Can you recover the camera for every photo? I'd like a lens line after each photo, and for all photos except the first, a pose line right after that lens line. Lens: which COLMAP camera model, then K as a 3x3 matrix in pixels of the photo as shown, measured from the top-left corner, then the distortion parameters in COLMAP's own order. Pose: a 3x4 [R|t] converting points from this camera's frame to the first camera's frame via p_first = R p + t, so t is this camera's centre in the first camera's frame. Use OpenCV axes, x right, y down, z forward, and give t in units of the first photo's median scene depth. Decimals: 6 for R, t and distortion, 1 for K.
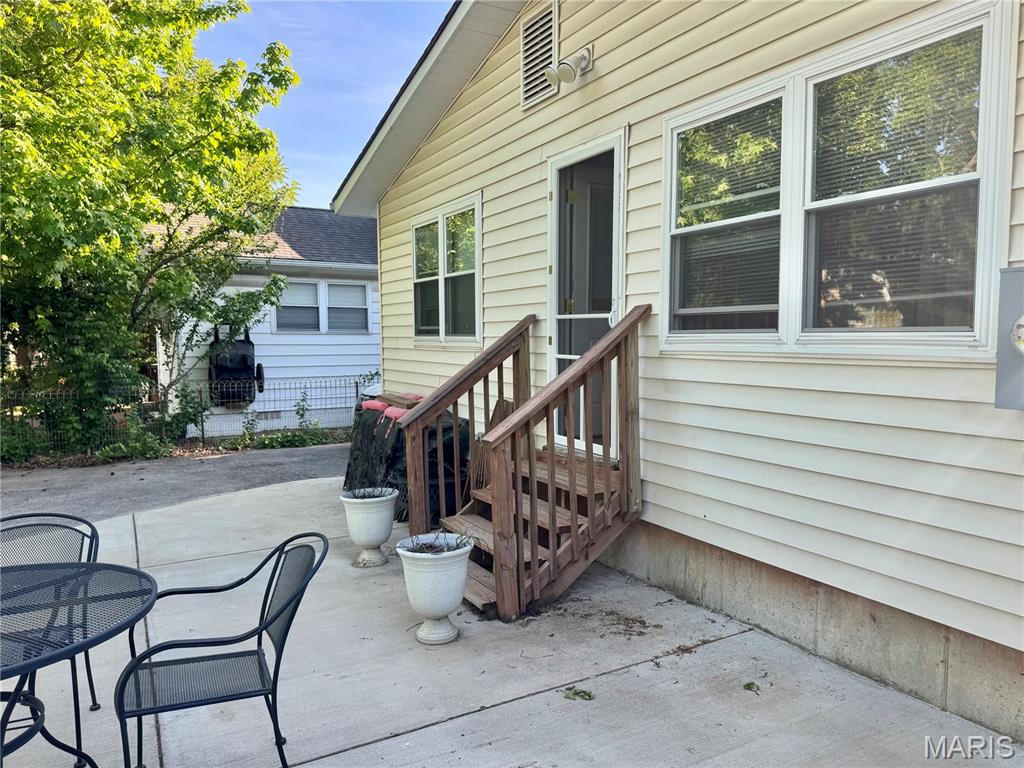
lens RADIAL K [[715.3, 0, 512.0], [0, 715.3, 384.0], [0, 0, 1]] dist [0.048465, -0.000218]
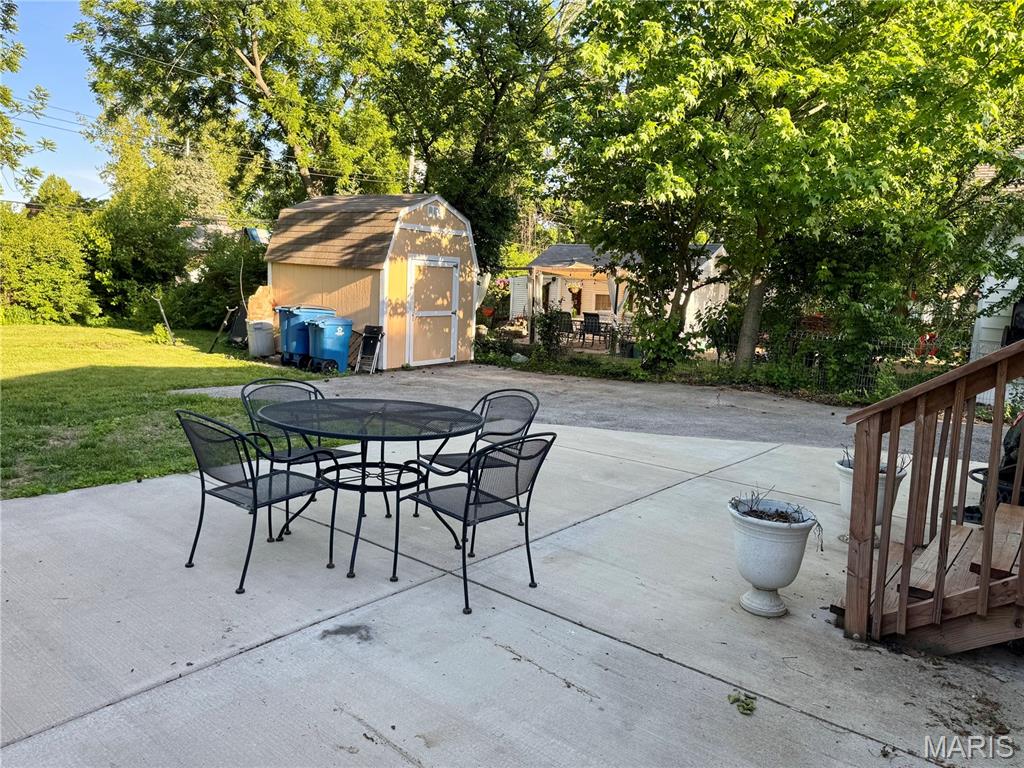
lens RADIAL K [[721.2, 0, 512.0], [0, 721.2, 384.0], [0, 0, 1]] dist [0.069708, -0.095943]
pose [[0.373220, 0.158910, -0.914032, 0.594652], [-0.104865, 0.986133, 0.128626, -0.022573], [0.921797, 0.047844, 0.384709, 0.326789]]
